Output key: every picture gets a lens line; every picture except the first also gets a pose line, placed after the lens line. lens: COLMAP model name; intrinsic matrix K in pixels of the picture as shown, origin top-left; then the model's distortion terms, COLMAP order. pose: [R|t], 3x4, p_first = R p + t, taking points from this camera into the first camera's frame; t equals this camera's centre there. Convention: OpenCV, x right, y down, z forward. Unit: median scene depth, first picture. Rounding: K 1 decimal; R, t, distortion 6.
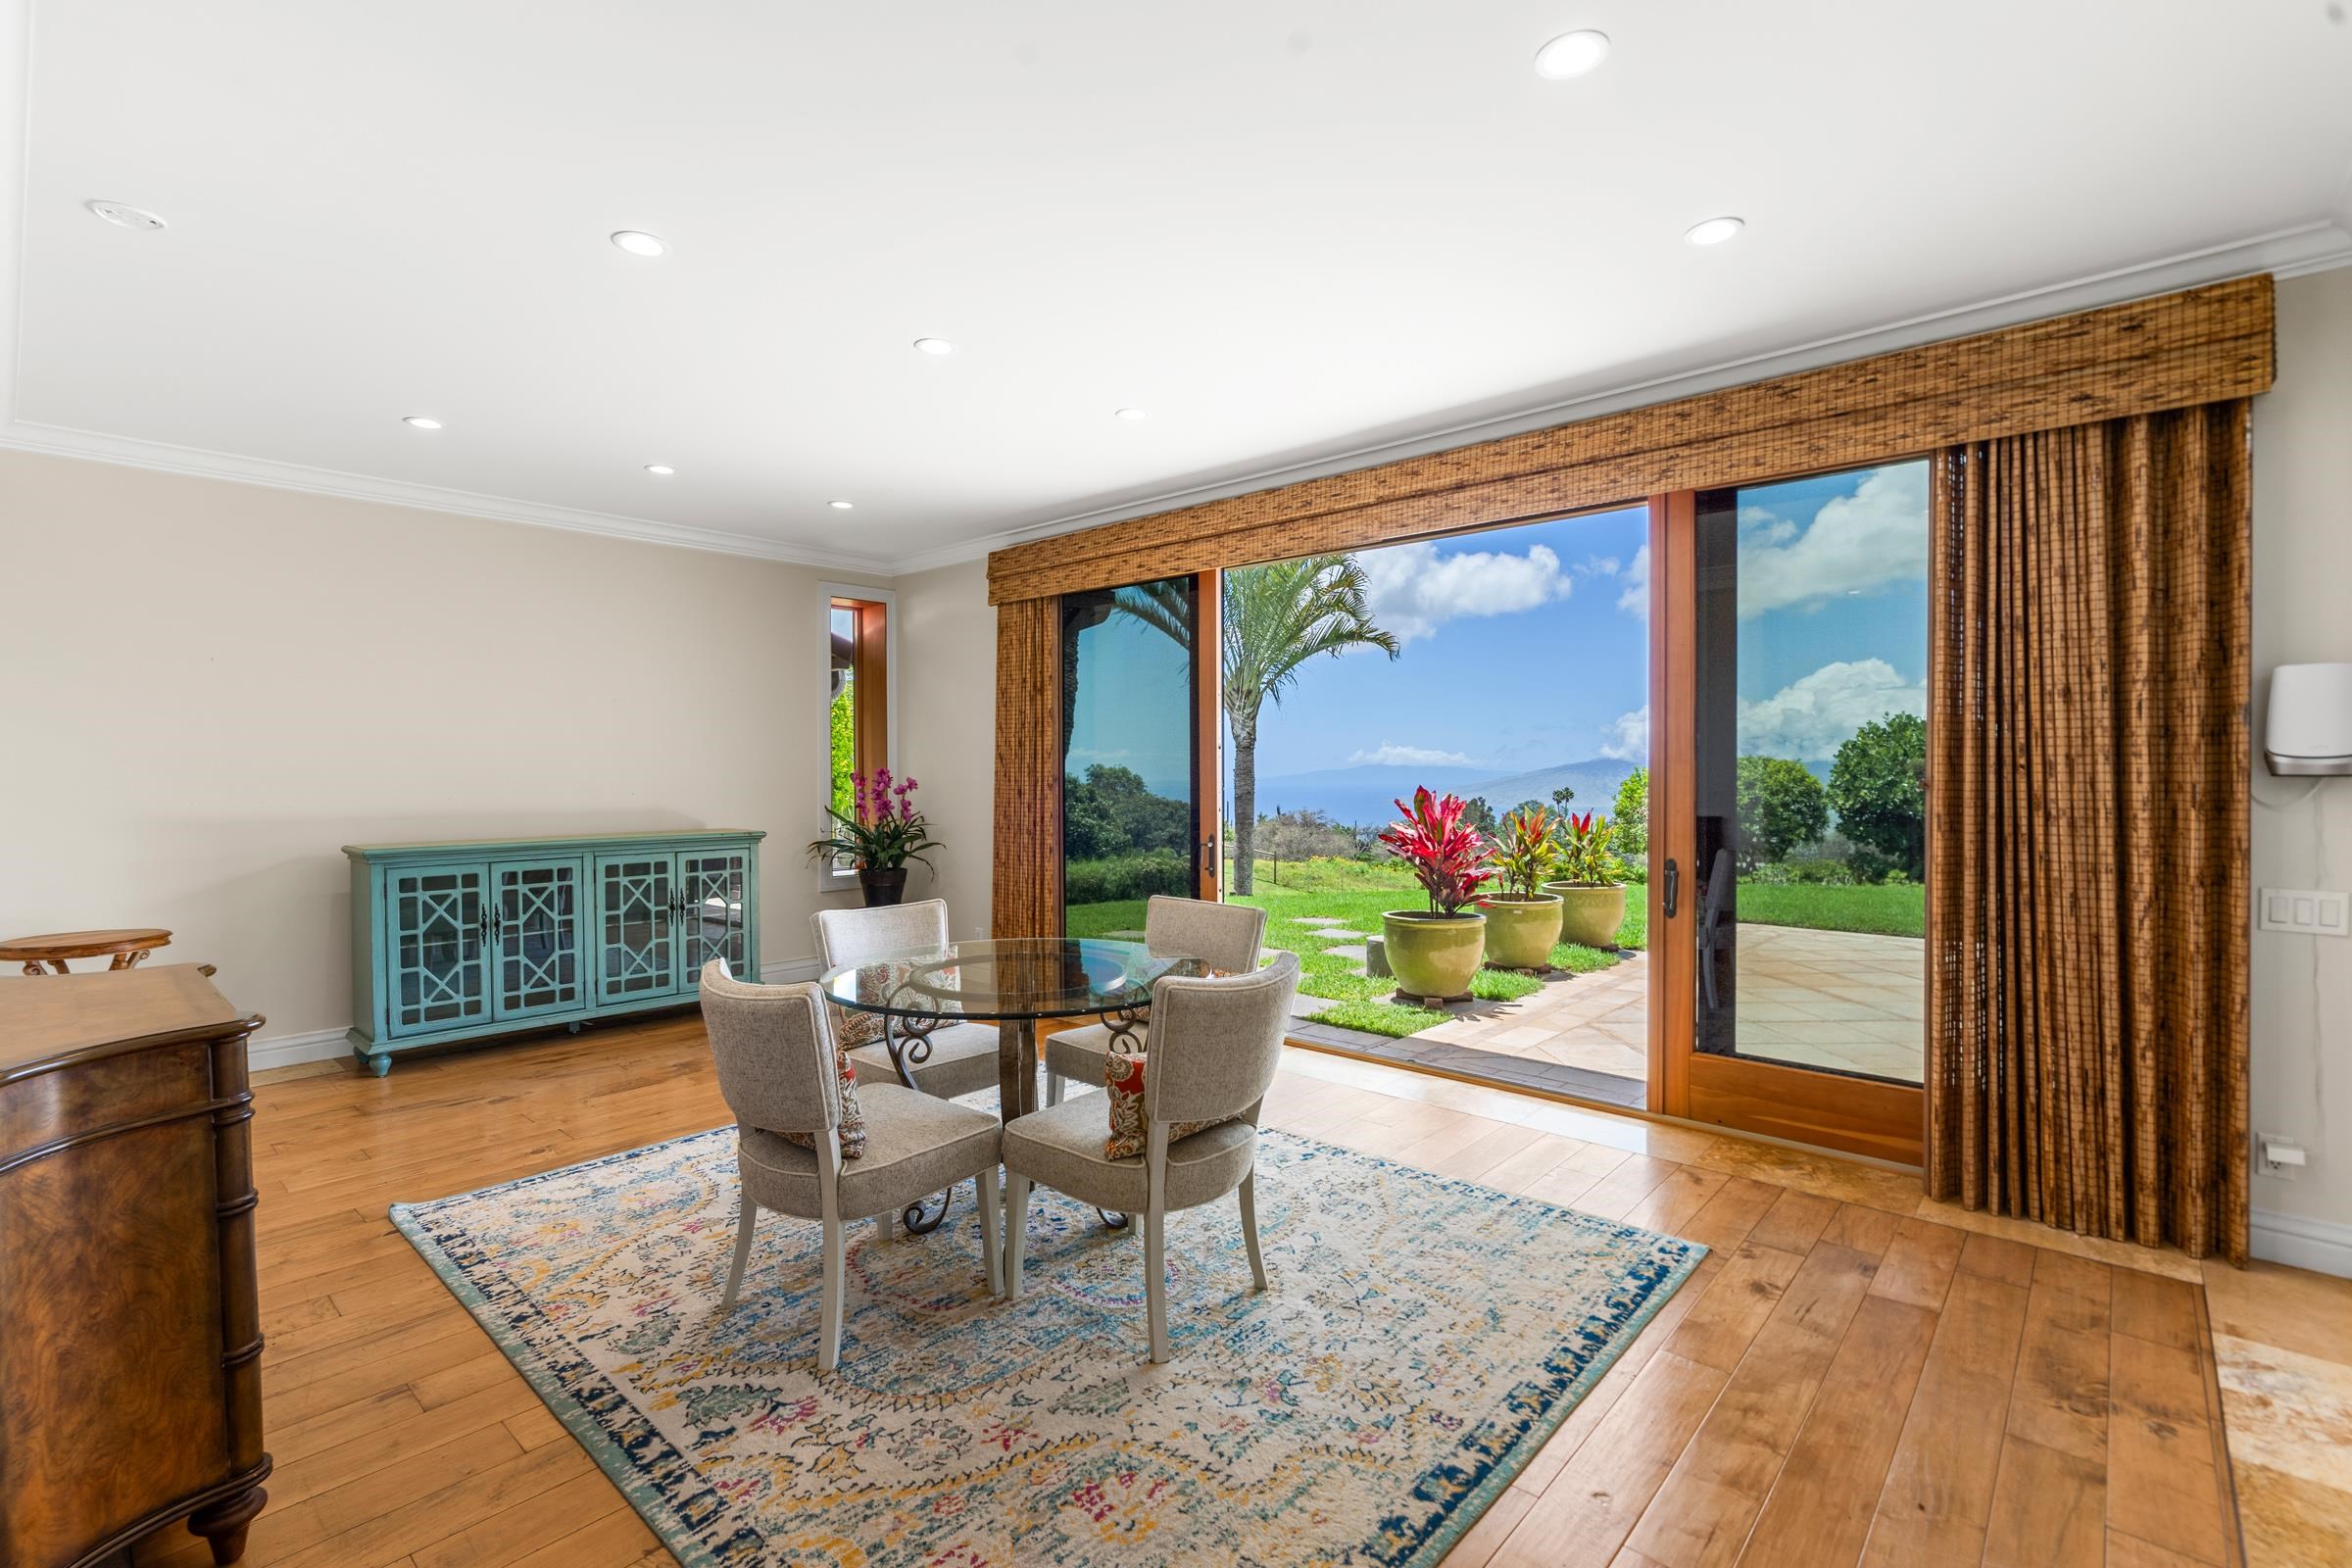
lens RADIAL K [[1063.8, 0, 1182.5], [0, 1063.8, 795.7], [0, 0, 1]] dist [-0.002086, 0.002060]
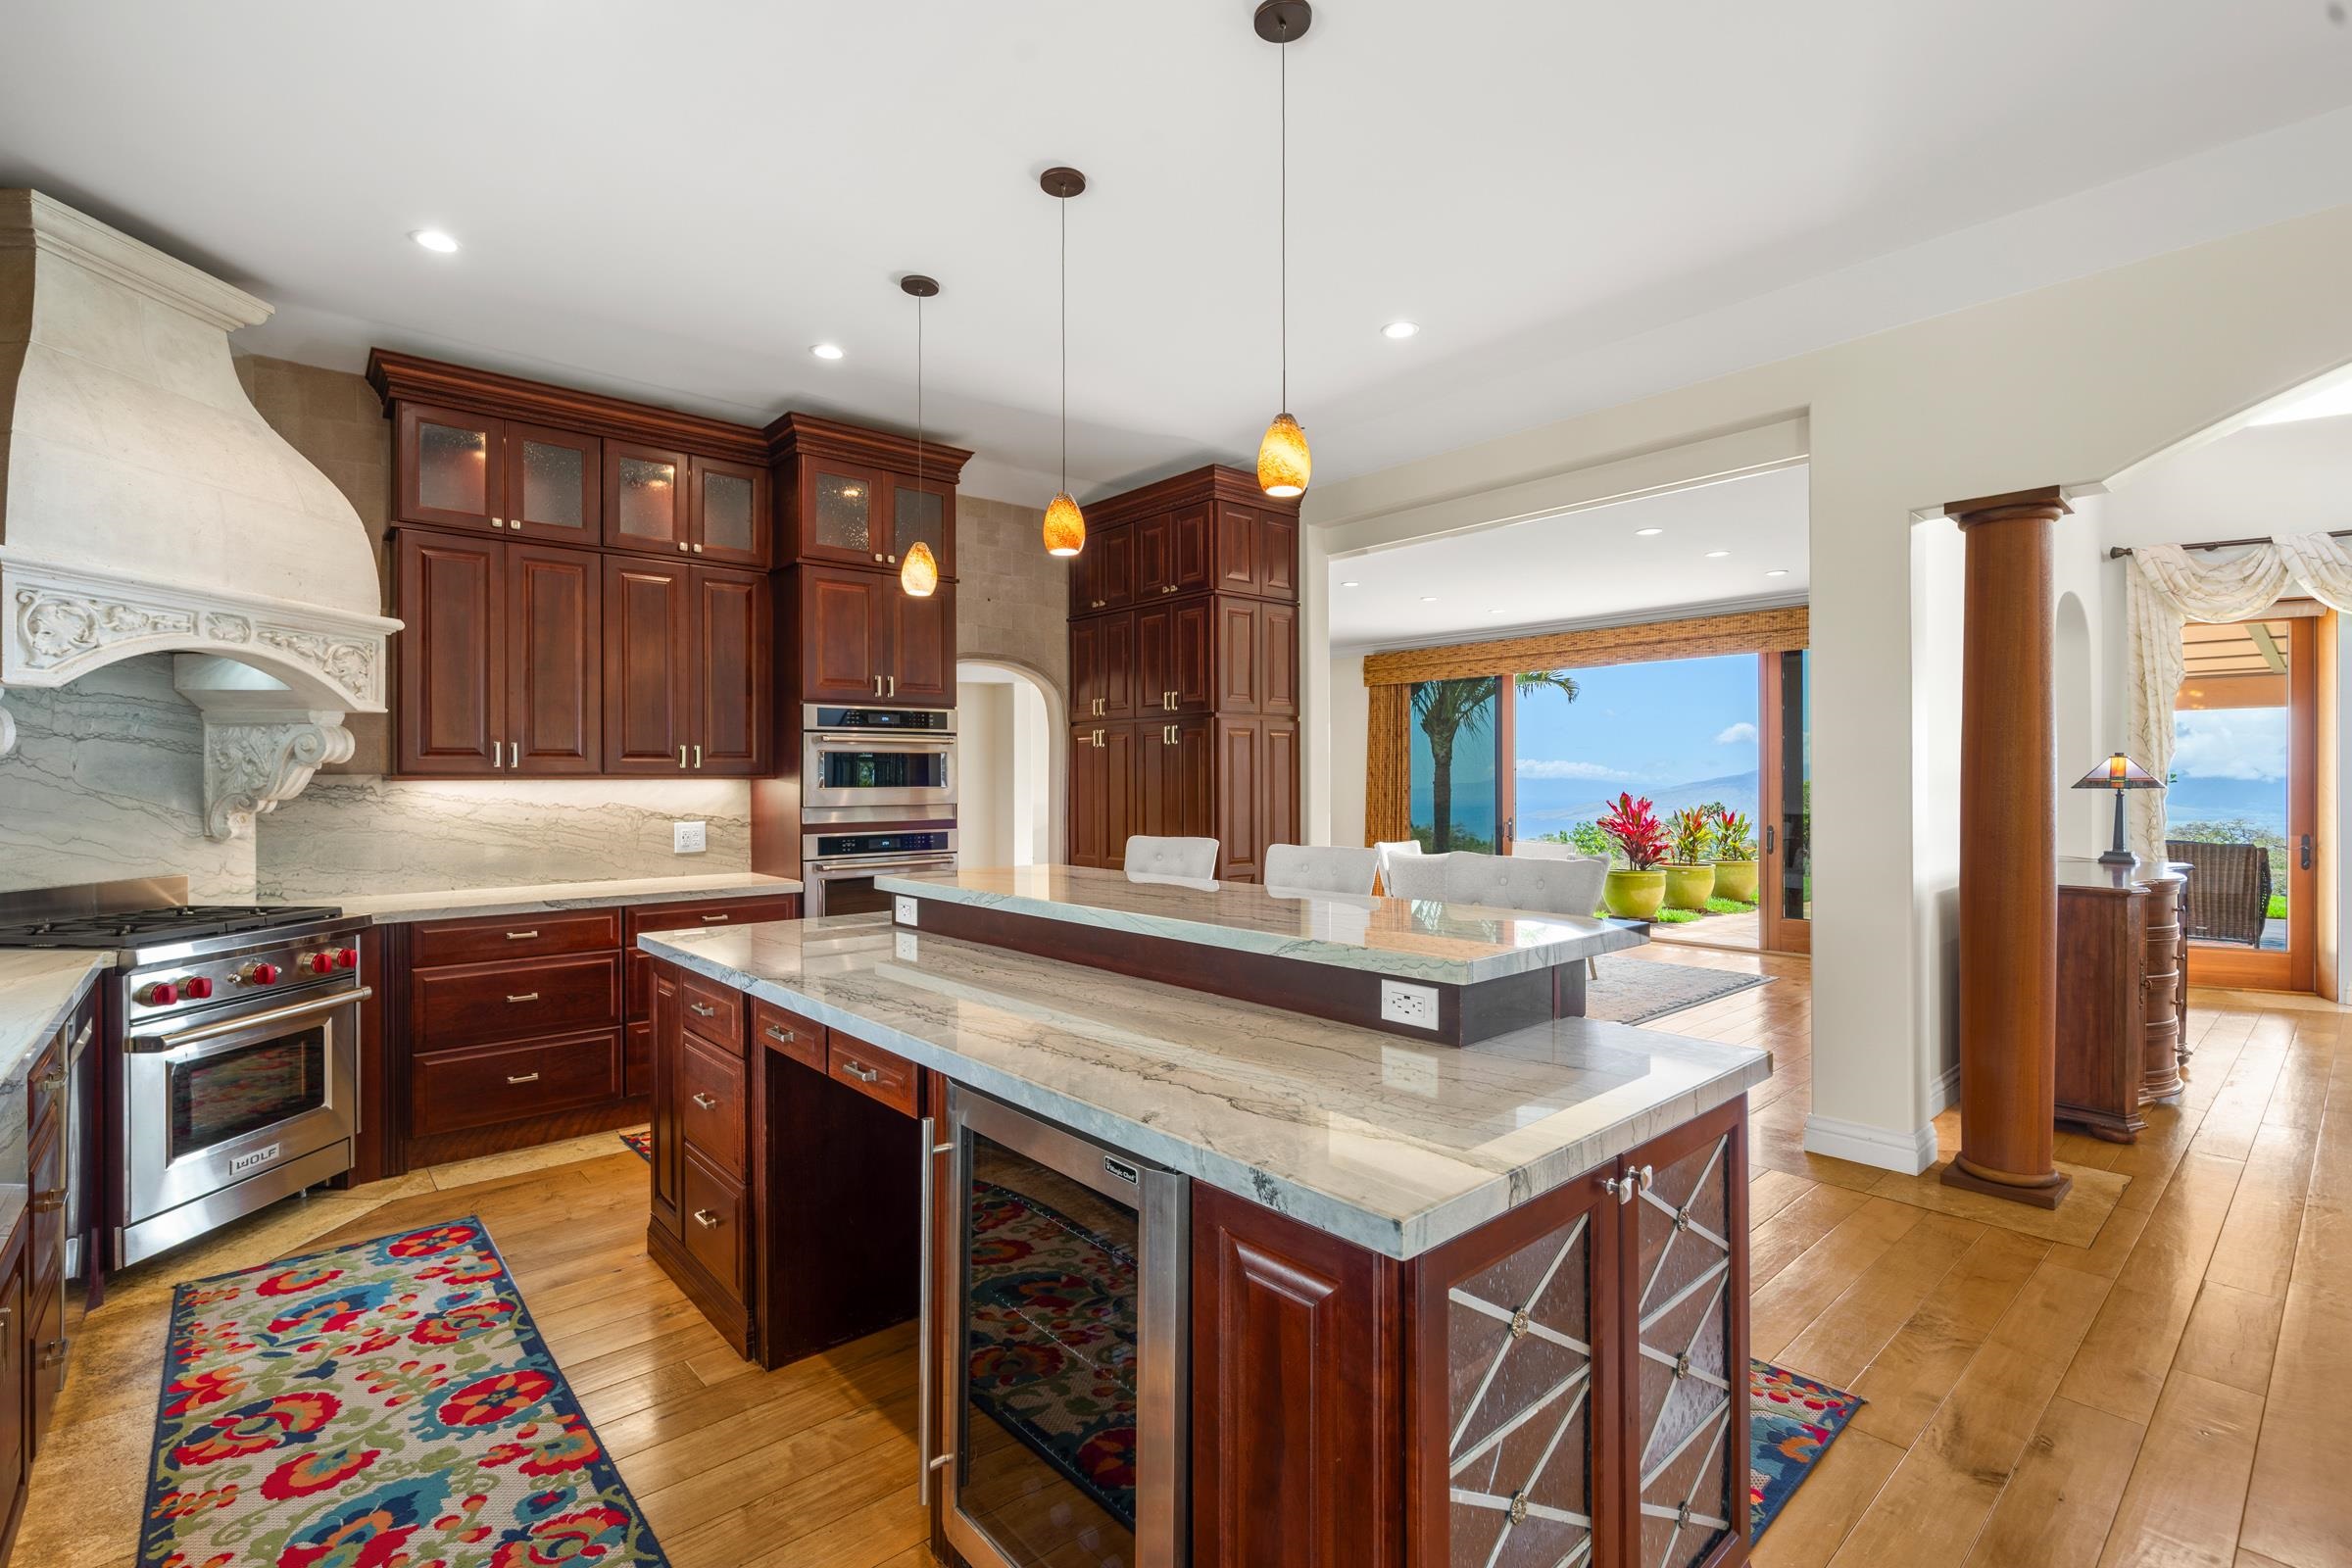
lens RADIAL K [[1063.8, 0, 1166.6], [0, 1063.8, 783.7], [0, 0, 1]] dist [-0.002086, 0.002060]
pose [[0.991555, 0.006819, -0.129505, -0.323755], [-0.009844, 0.999693, -0.022733, 0.026492], [0.129311, 0.023816, 0.991318, -0.887746]]
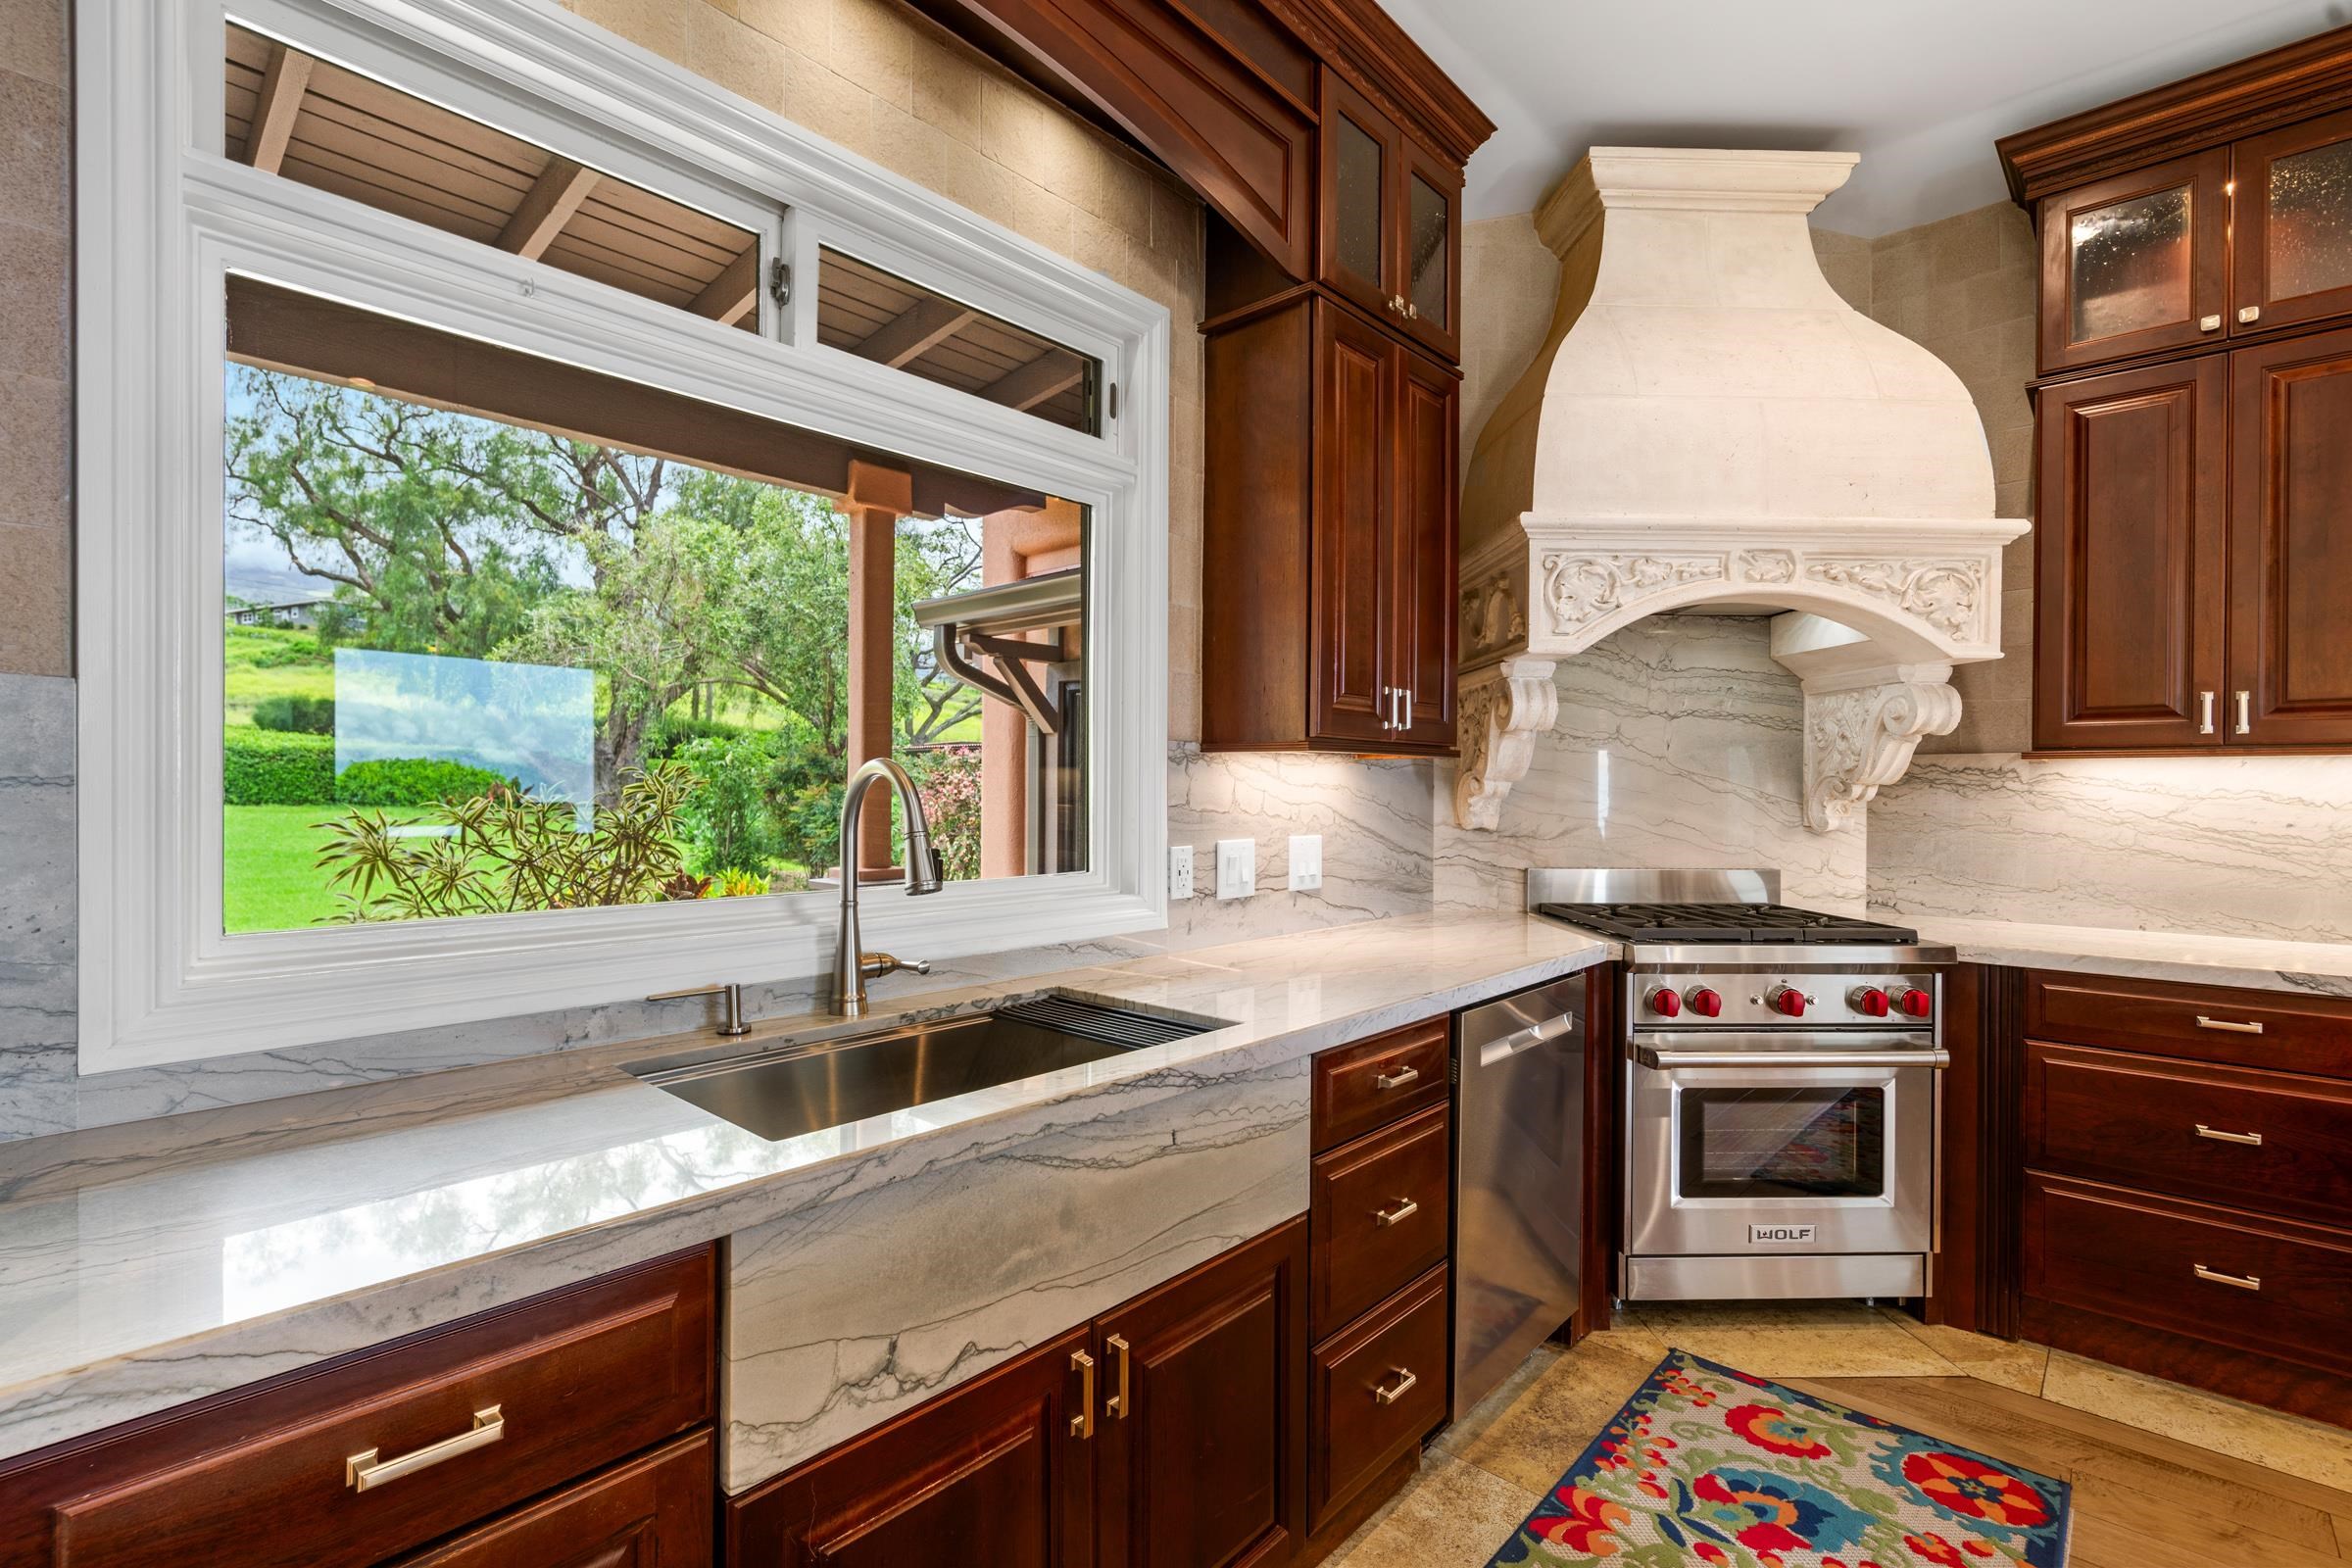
lens RADIAL K [[1063.8, 0, 1152.7], [0, 1063.8, 790.7], [0, 0, 1]] dist [-0.002086, 0.002060]
pose [[-0.026863, 0.010968, -0.999579, -0.432457], [-0.034248, 0.999343, 0.011886, 0.036499], [0.999052, 0.034553, -0.026469, -0.627500]]
